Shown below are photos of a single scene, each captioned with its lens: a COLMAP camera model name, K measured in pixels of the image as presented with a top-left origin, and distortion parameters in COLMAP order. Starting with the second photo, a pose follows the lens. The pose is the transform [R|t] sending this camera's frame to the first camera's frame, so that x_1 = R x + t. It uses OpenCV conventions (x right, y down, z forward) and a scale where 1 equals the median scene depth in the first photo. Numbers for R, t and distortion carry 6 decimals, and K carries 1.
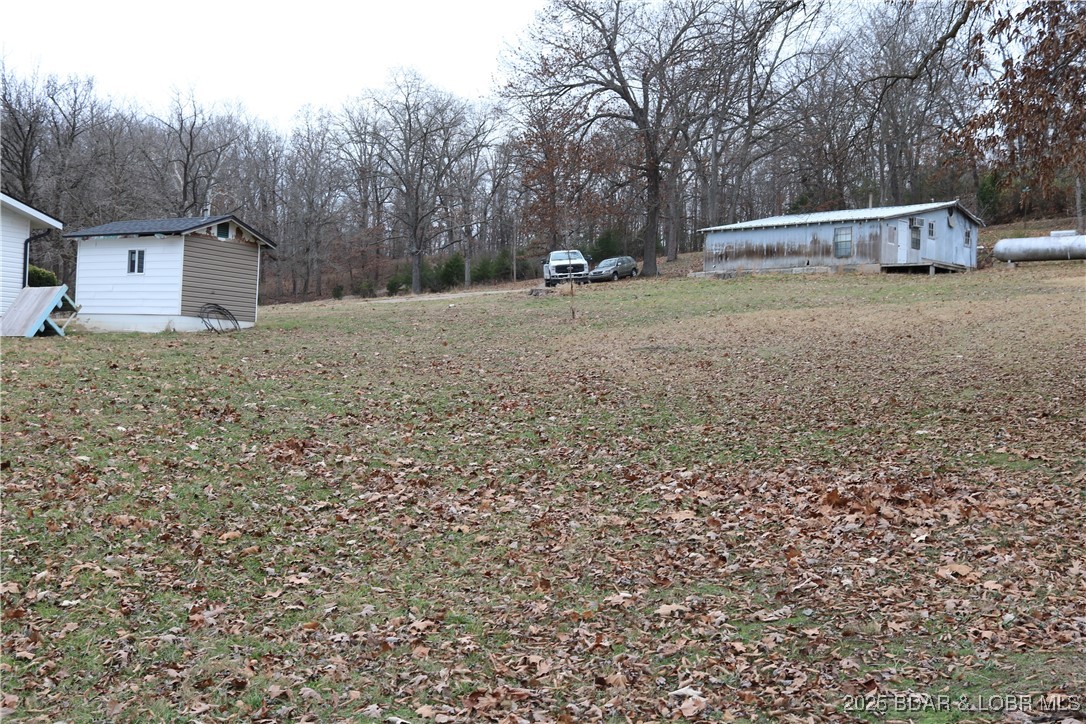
lens RADIAL K [[1209.3, 0, 542.7], [0, 1209.3, 362.1], [0, 0, 1]] dist [-0.020929, 0.000000]
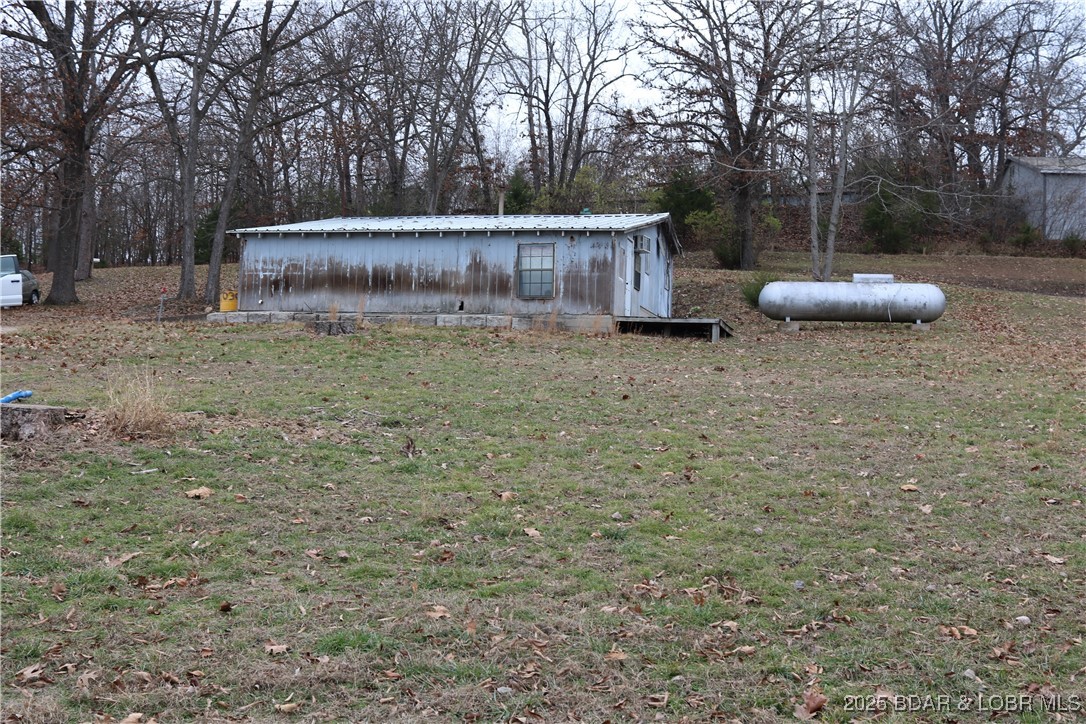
lens RADIAL K [[1209.3, 0, 544.8], [0, 1209.3, 362.6], [0, 0, 1]] dist [-0.020929, 0.000000]
pose [[0.858329, 0.020000, 0.512711, -0.022652], [-0.010116, 0.999705, -0.022062, -0.046579], [-0.513001, 0.013750, 0.858278, 0.534121]]
